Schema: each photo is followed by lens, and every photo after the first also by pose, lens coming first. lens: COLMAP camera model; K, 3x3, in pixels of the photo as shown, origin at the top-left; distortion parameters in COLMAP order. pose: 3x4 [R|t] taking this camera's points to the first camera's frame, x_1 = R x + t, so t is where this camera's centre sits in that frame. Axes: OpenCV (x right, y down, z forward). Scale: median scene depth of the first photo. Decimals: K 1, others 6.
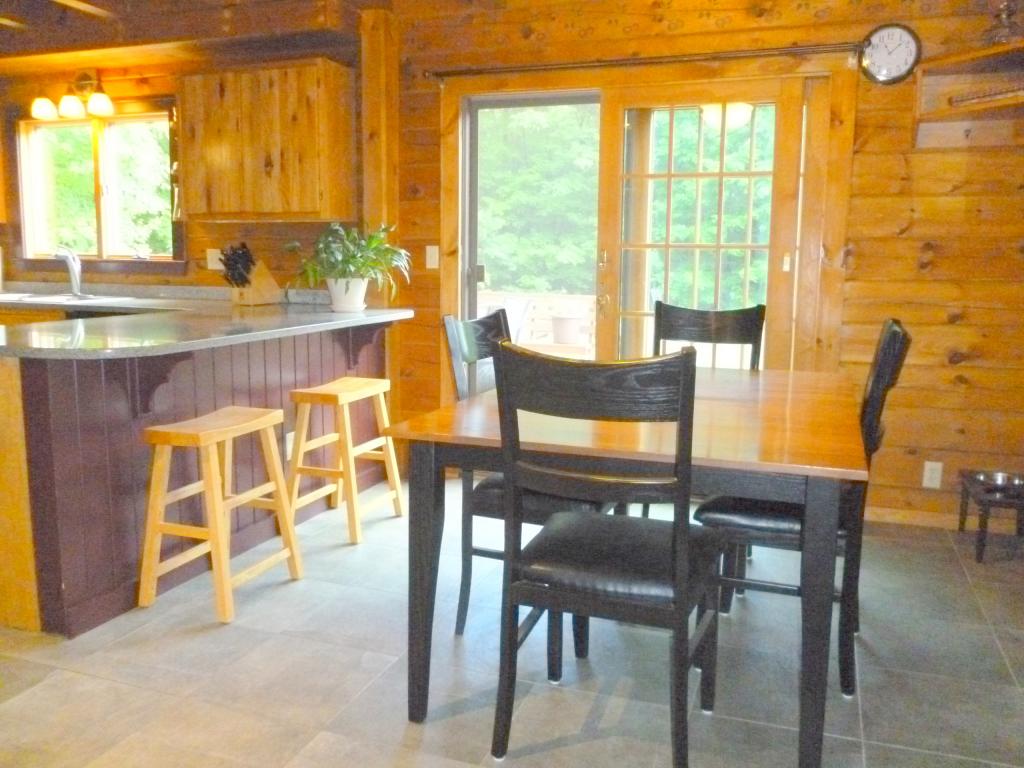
lens RADIAL K [[847.8, 0, 513.4], [0, 847.8, 377.2], [0, 0, 1]] dist [-0.029839, -0.004303]
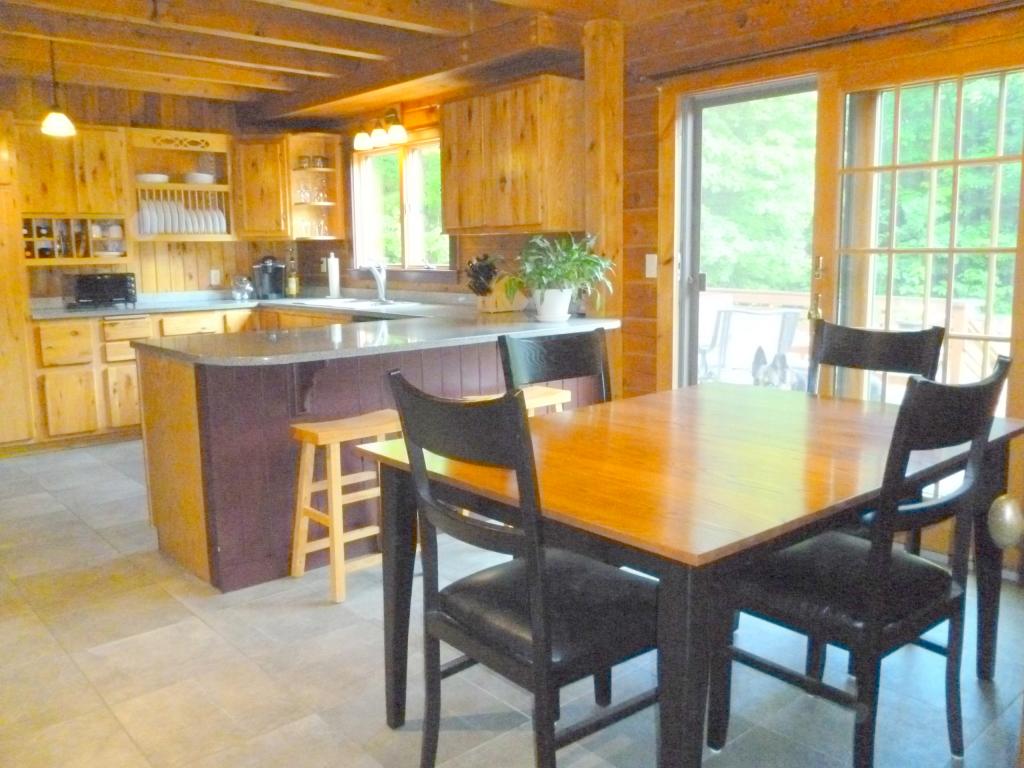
lens RADIAL K [[847.8, 0, 519.8], [0, 847.8, 380.2], [0, 0, 1]] dist [-0.029839, -0.004303]
pose [[0.876713, 0.049083, -0.478504, 0.248989], [-0.044078, 0.998793, 0.021691, -0.025586], [0.478990, 0.002075, 0.877818, 0.076490]]
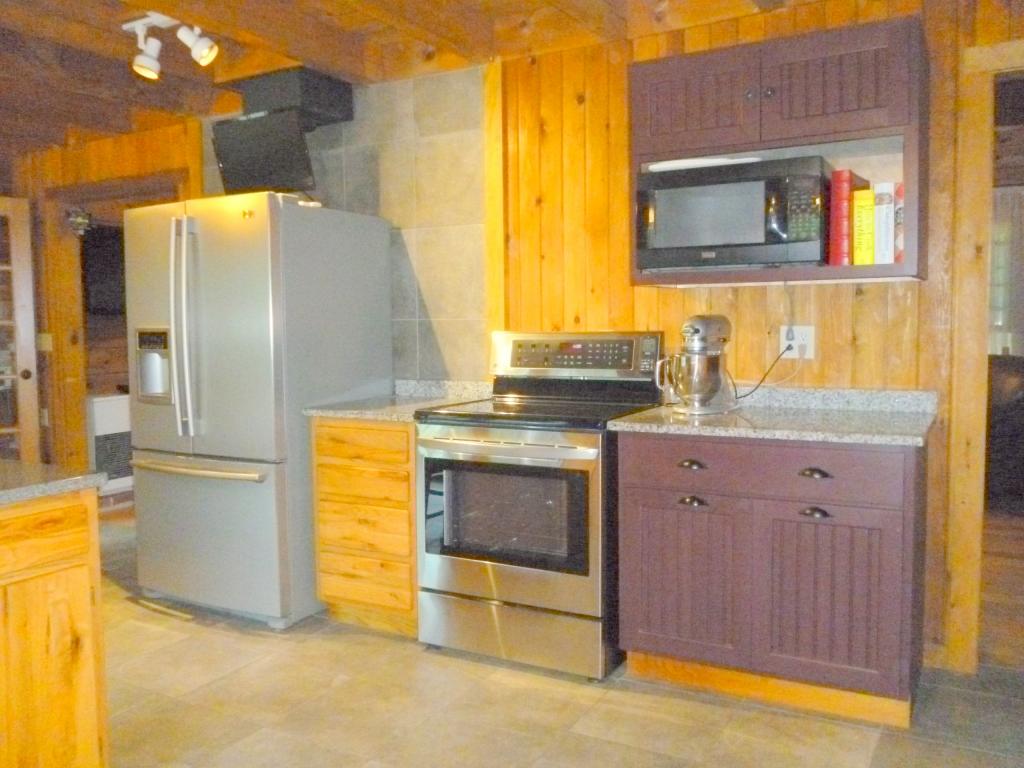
lens RADIAL K [[847.8, 0, 512.5], [0, 847.8, 382.6], [0, 0, 1]] dist [-0.029839, -0.004303]
pose [[-0.984847, -0.010723, 0.173096, -0.792512], [0.025626, 0.978133, 0.206394, -0.173943], [-0.171524, 0.207702, -0.963037, 1.030258]]
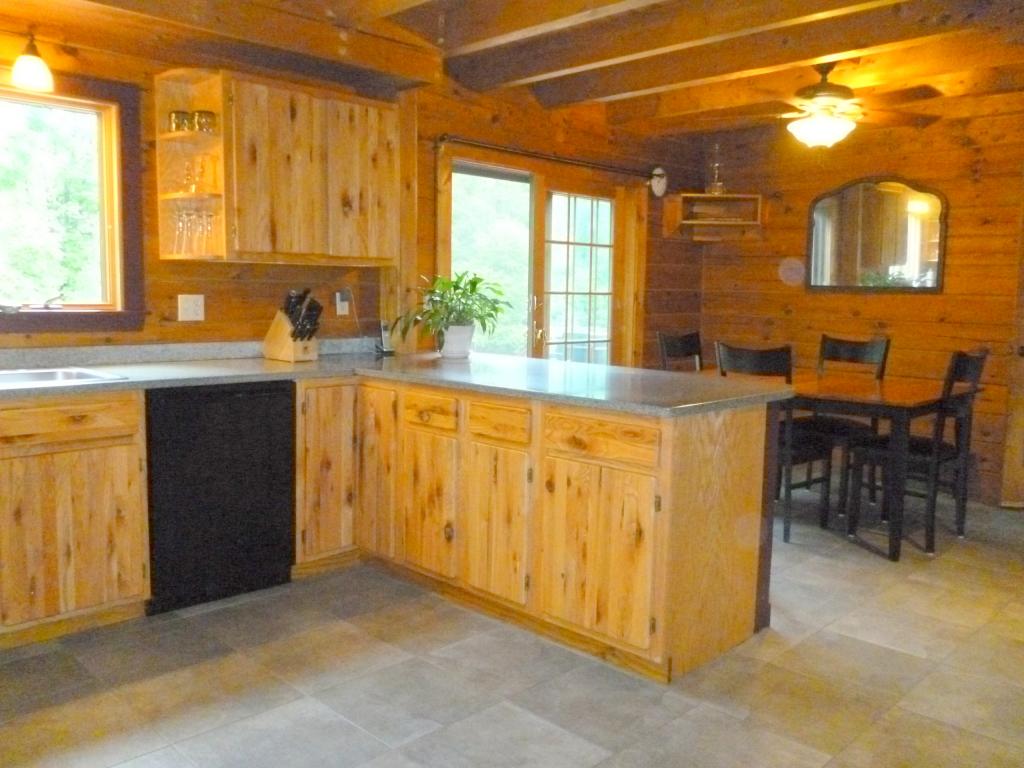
lens RADIAL K [[847.8, 0, 507.5], [0, 847.8, 377.0], [0, 0, 1]] dist [-0.029839, -0.004303]
pose [[0.431265, -0.095293, 0.897179, -1.047825], [0.115140, 0.992089, 0.050027, -0.092468], [-0.894848, 0.081726, 0.438825, 0.456706]]
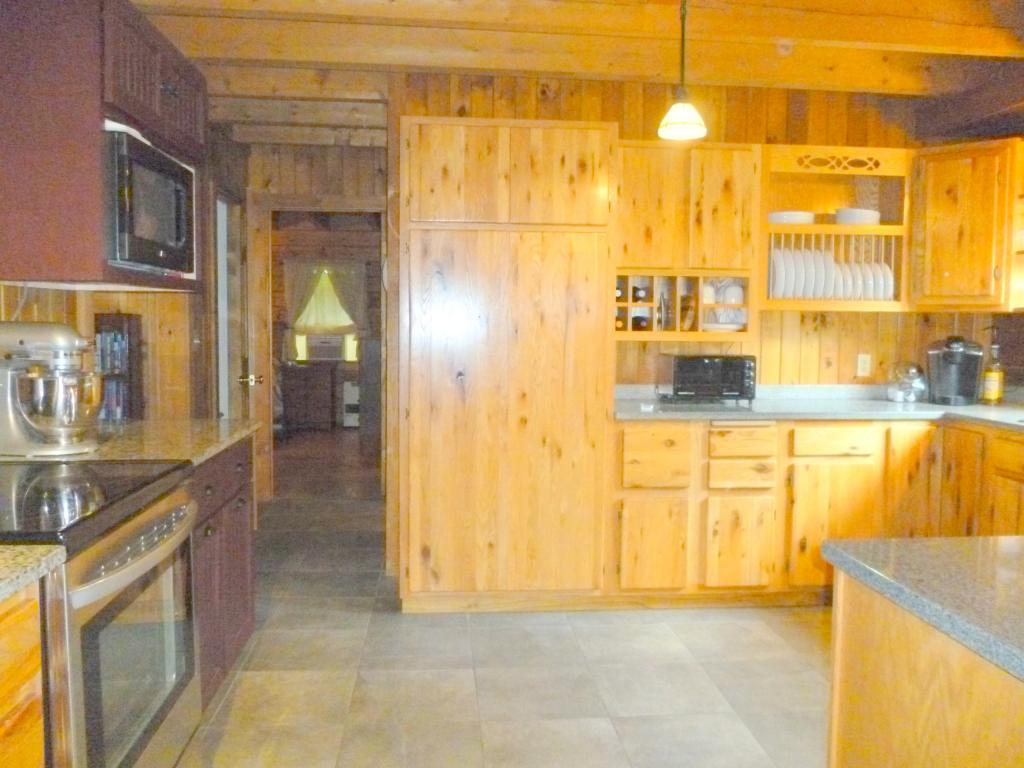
lens RADIAL K [[847.8, 0, 512.5], [0, 847.8, 379.5], [0, 0, 1]] dist [-0.029839, -0.004303]
pose [[0.417275, 0.050037, -0.907402, -0.230750], [-0.130664, 0.991412, -0.005417, -0.076751], [0.899338, 0.120826, 0.420230, 0.350174]]
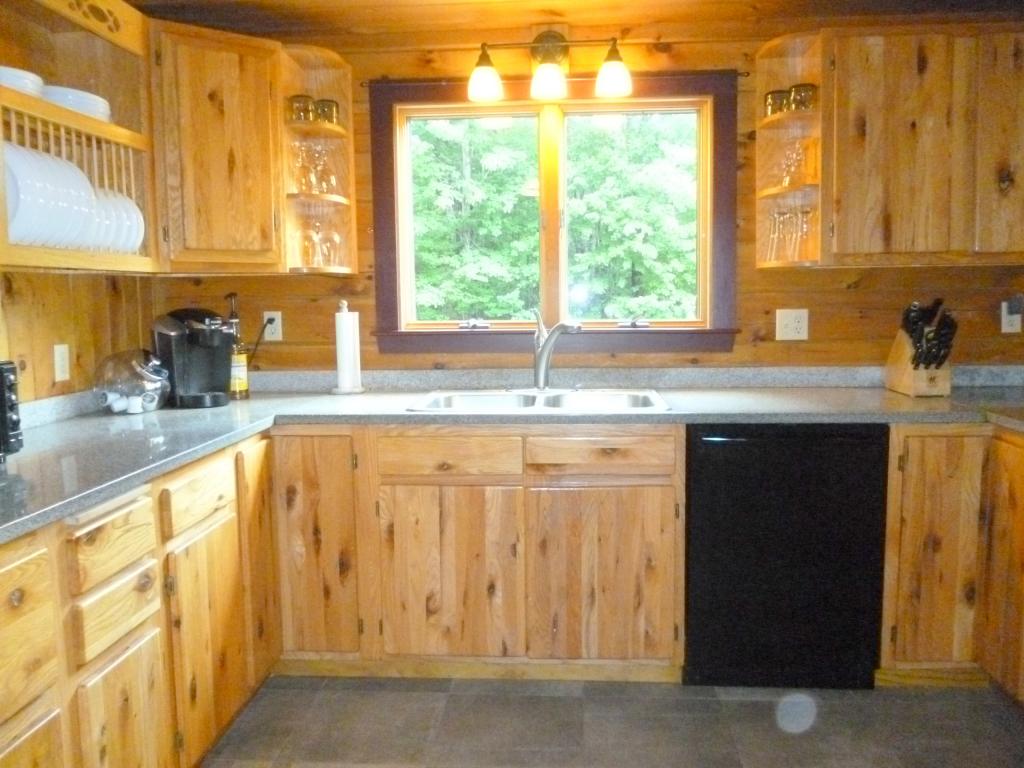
lens RADIAL K [[847.8, 0, 520.6], [0, 847.8, 380.7], [0, 0, 1]] dist [-0.029839, -0.004303]
pose [[0.963389, -0.053824, 0.262647, -0.820213], [0.064751, 0.997352, -0.033119, -0.100124], [-0.260169, 0.048913, 0.964323, 0.484014]]
